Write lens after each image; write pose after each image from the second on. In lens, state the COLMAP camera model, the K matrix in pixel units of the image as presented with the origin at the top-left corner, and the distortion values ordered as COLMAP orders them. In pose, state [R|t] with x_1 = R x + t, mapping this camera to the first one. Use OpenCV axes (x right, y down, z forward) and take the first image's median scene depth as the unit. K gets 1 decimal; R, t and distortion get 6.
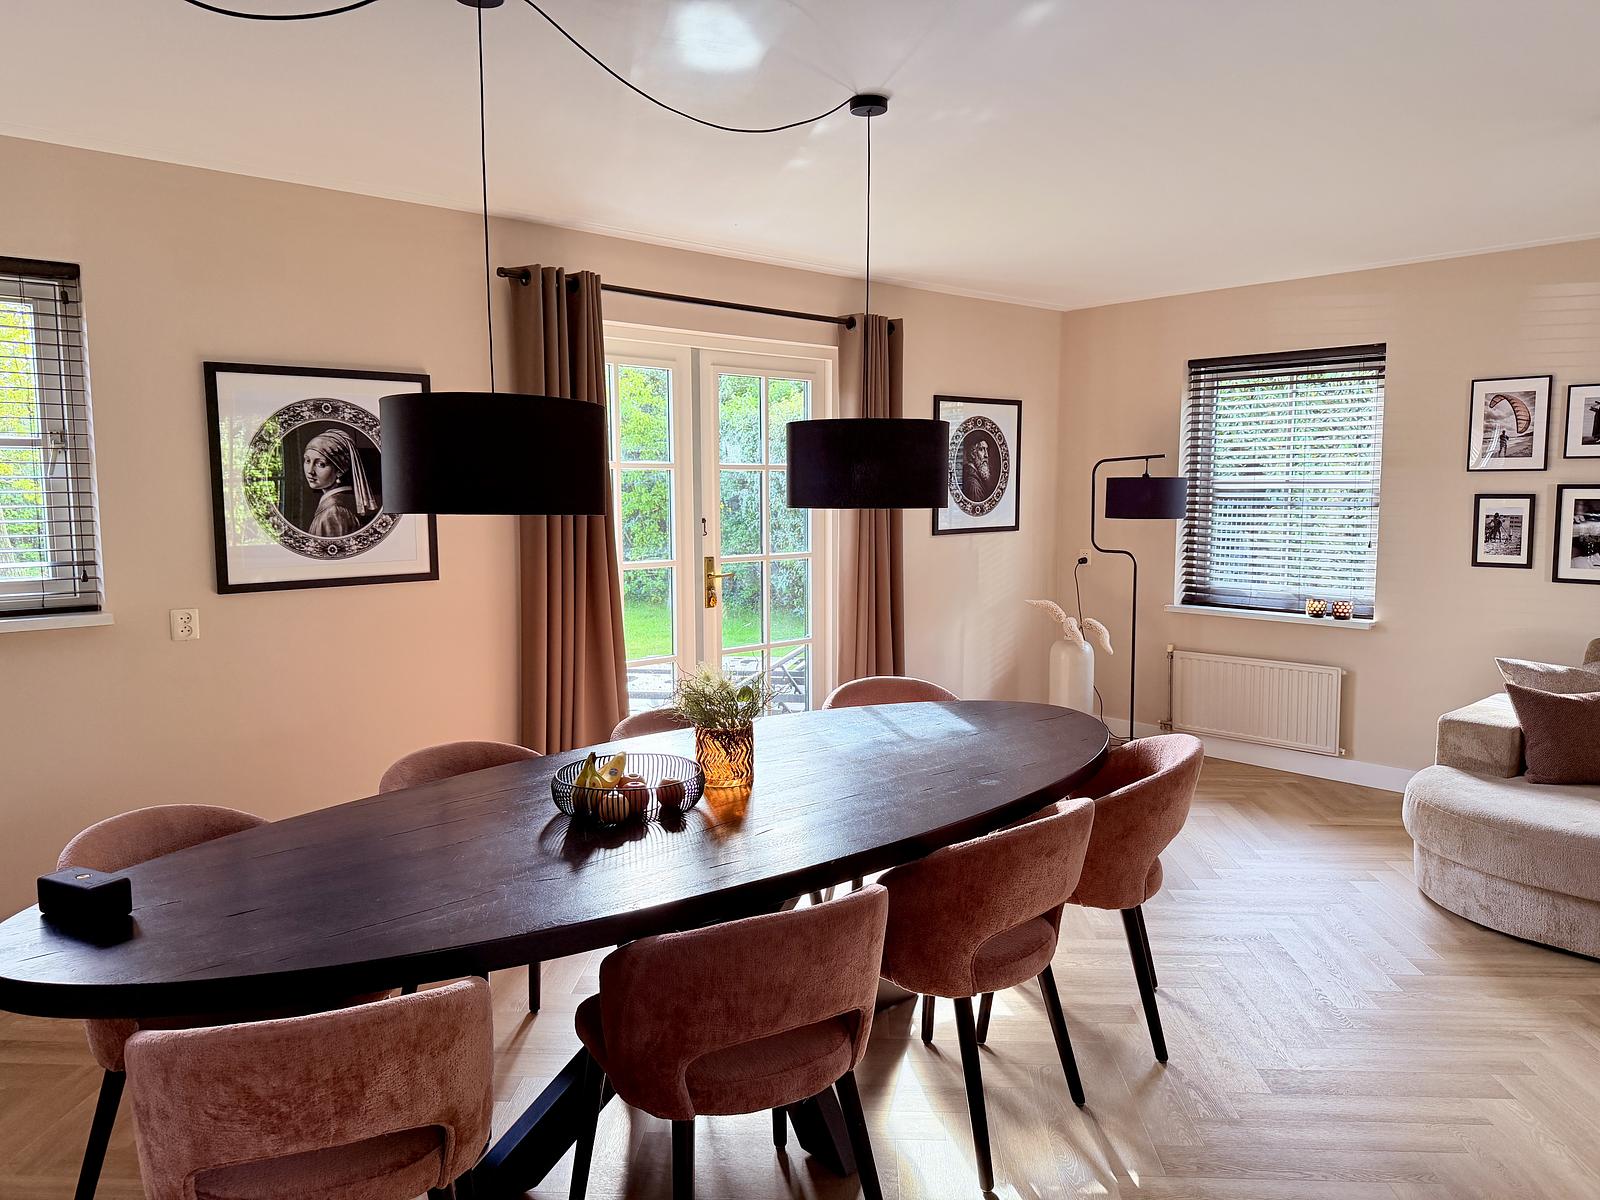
lens RADIAL K [[1133.8, 0, 807.3], [0, 1133.8, 602.7], [0, 0, 1]] dist [0.070215, -0.077766]
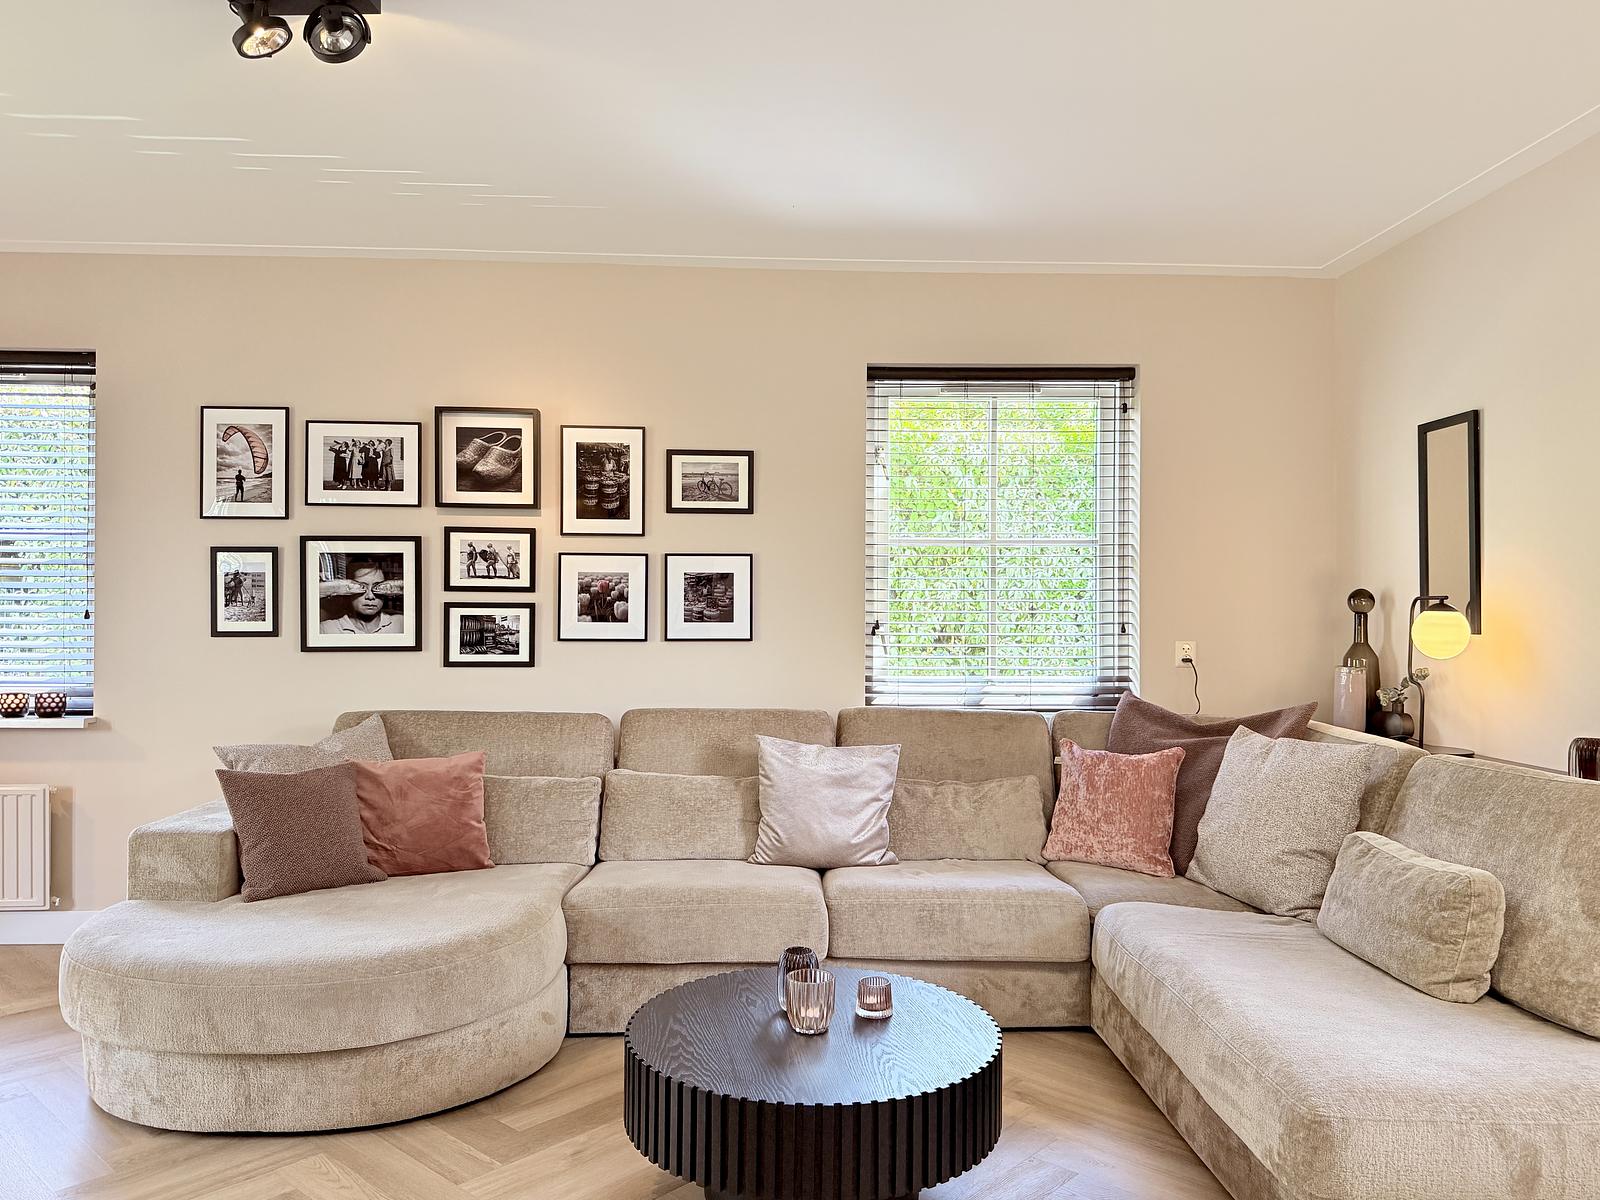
lens RADIAL K [[1133.8, 0, 807.3], [0, 1133.8, 602.7], [0, 0, 1]] dist [0.070215, -0.077766]
pose [[0.638563, 0.016198, 0.769399, 0.234740], [0.074881, 0.993727, -0.083069, 0.042891], [-0.765918, 0.110658, 0.633344, 0.181904]]
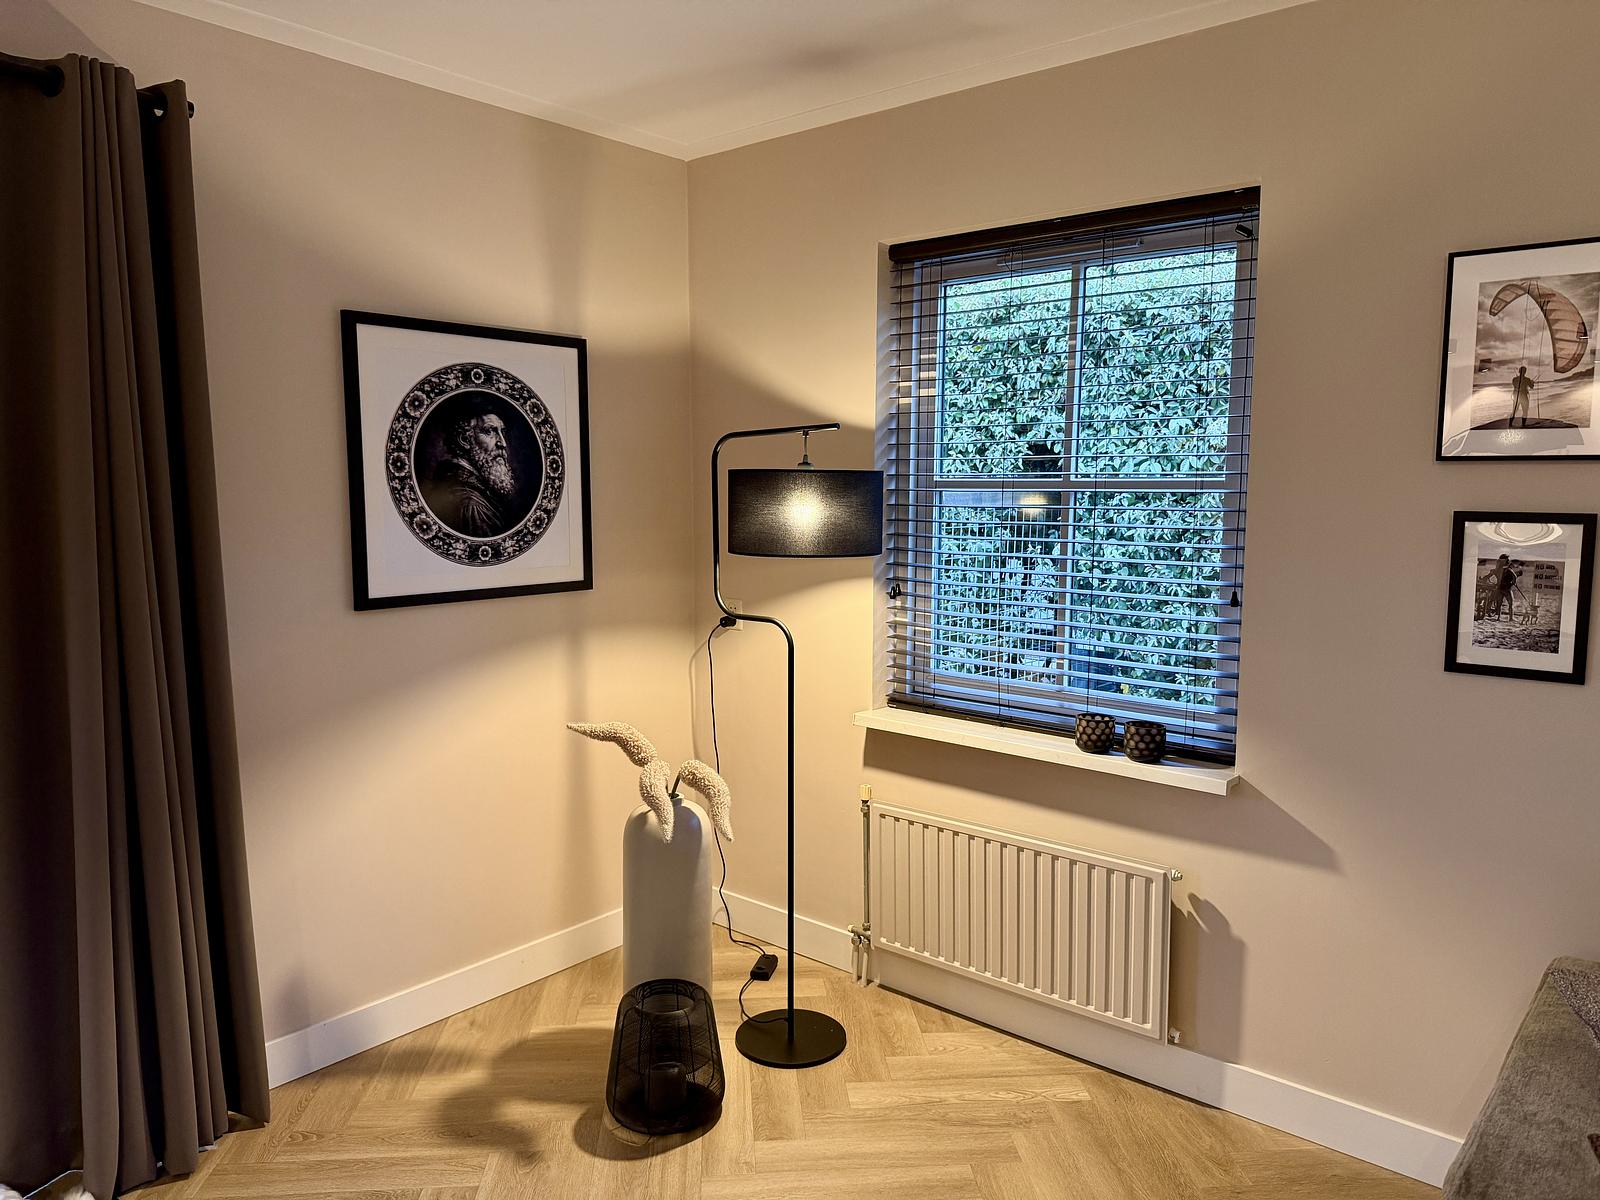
lens RADIAL K [[1124.1, 0, 811.0], [0, 1124.1, 610.9], [0, 0, 1]] dist [0.087410, -0.134260]
pose [[0.992298, -0.006487, 0.123705, 0.283233], [0.005229, 0.999931, 0.010490, -0.062858], [-0.123764, -0.009762, 0.992264, 0.603176]]
